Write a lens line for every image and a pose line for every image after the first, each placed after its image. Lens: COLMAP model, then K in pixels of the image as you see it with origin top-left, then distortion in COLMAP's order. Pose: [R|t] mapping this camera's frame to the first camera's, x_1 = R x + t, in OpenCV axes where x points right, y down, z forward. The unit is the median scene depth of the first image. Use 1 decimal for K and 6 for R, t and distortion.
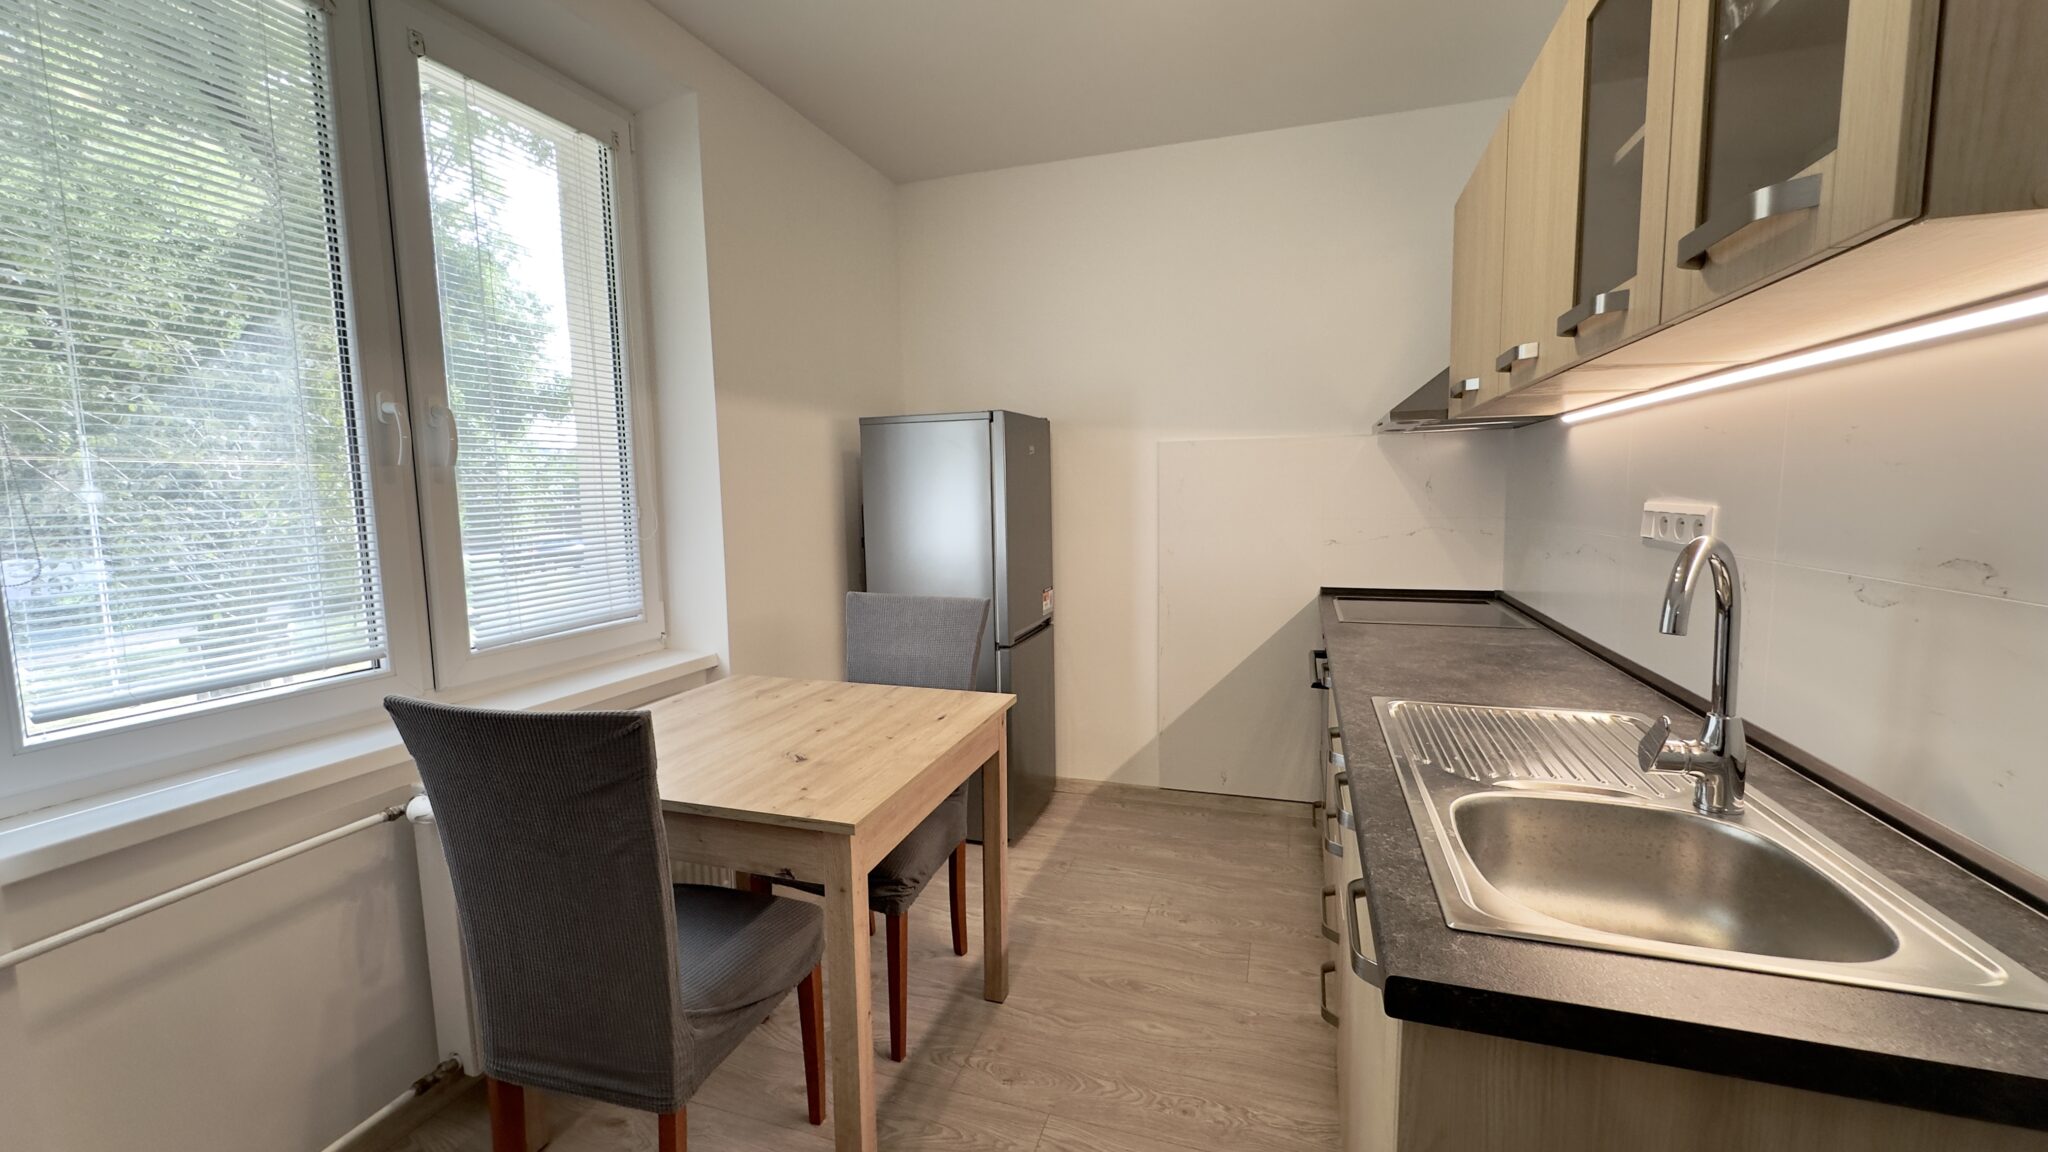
lens RADIAL K [[827.5, 0, 1015.2], [0, 827.5, 576.4], [0, 0, 1]] dist [-0.001297, -0.000030]
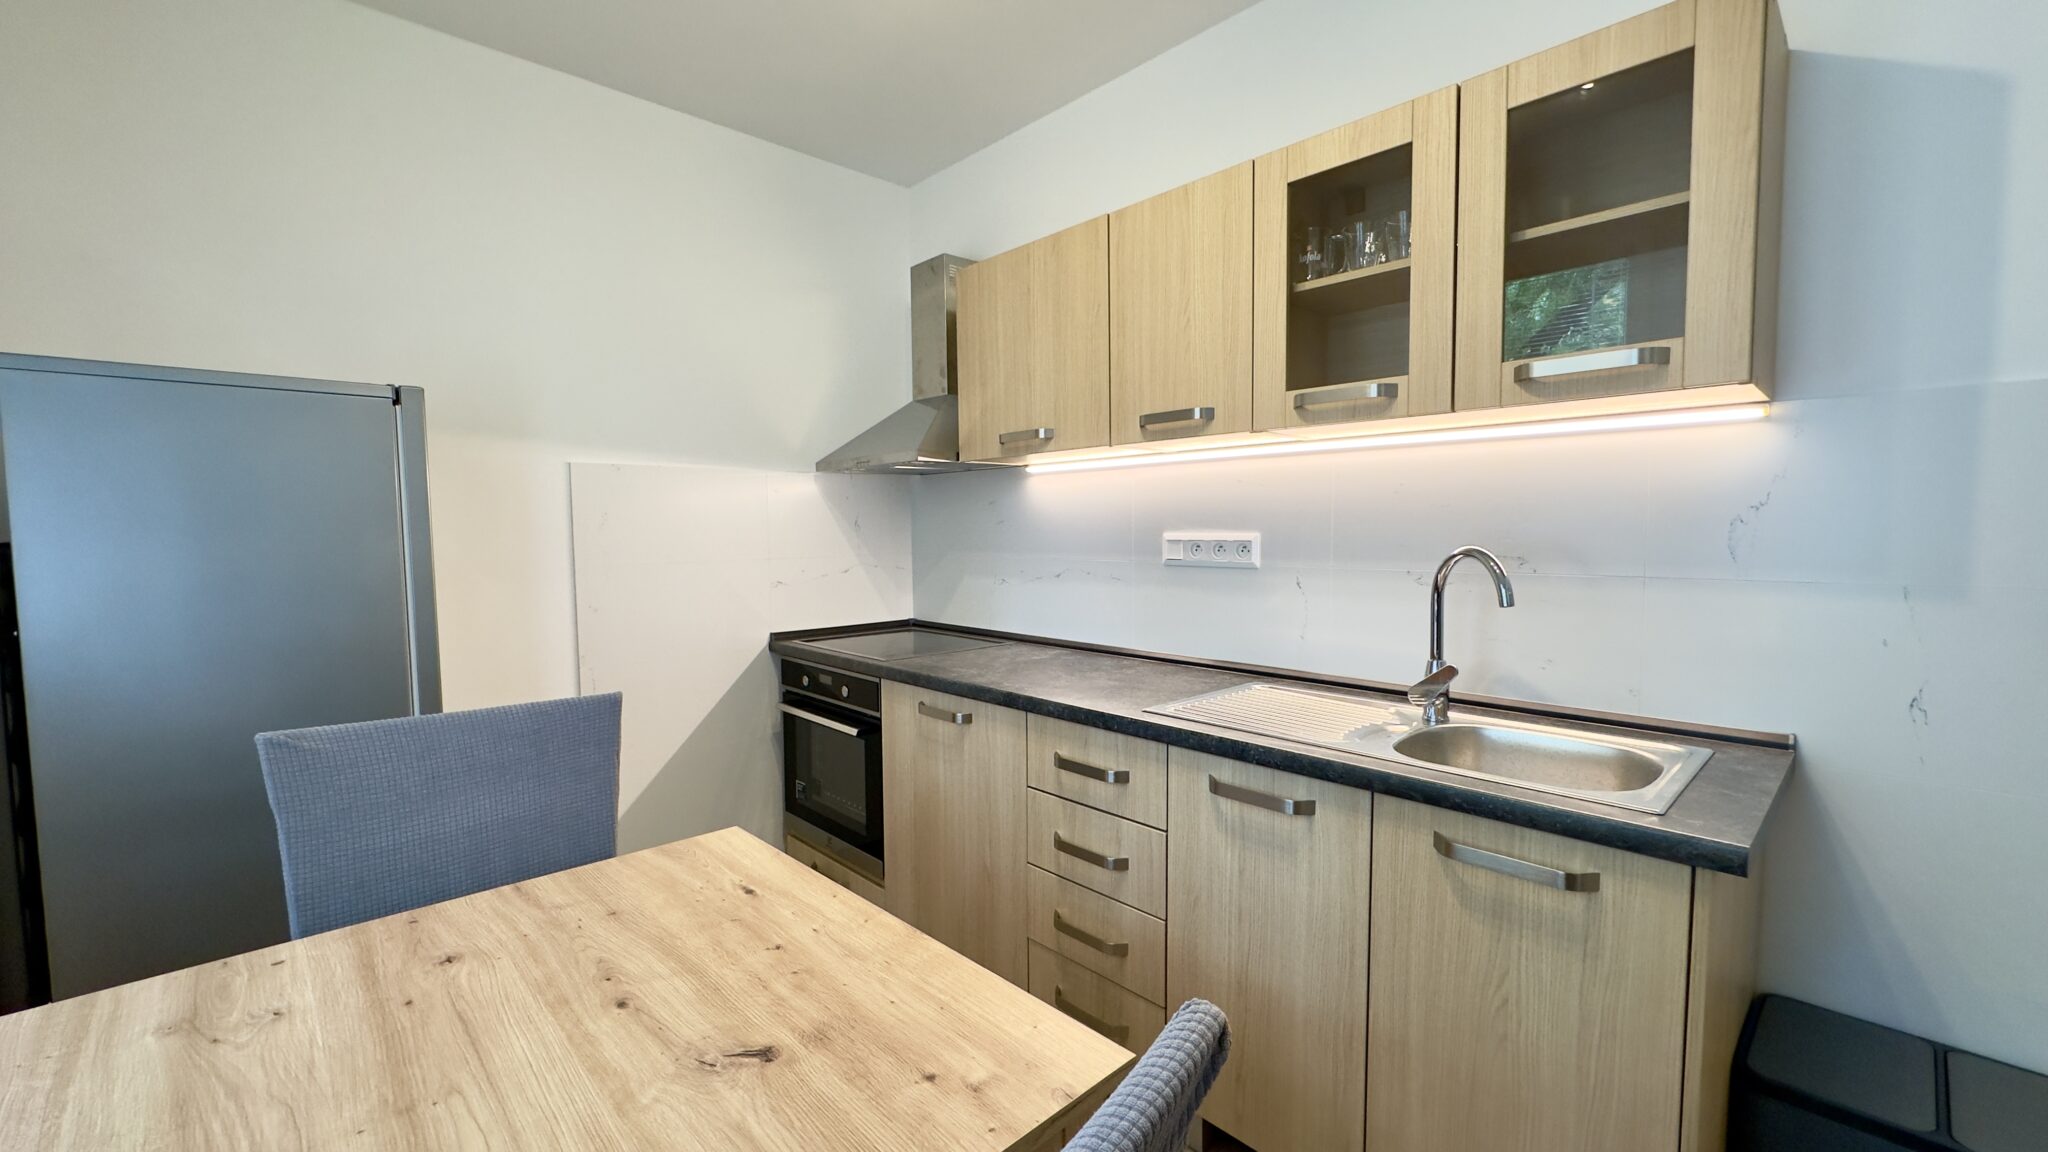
lens RADIAL K [[827.5, 0, 1017.7], [0, 827.5, 572.9], [0, 0, 1]] dist [-0.001297, -0.000030]
pose [[0.472452, -0.039711, 0.880462, -0.546683], [0.094165, 0.995541, -0.005627, -0.038967], [-0.876312, 0.085568, 0.474084, 0.555903]]
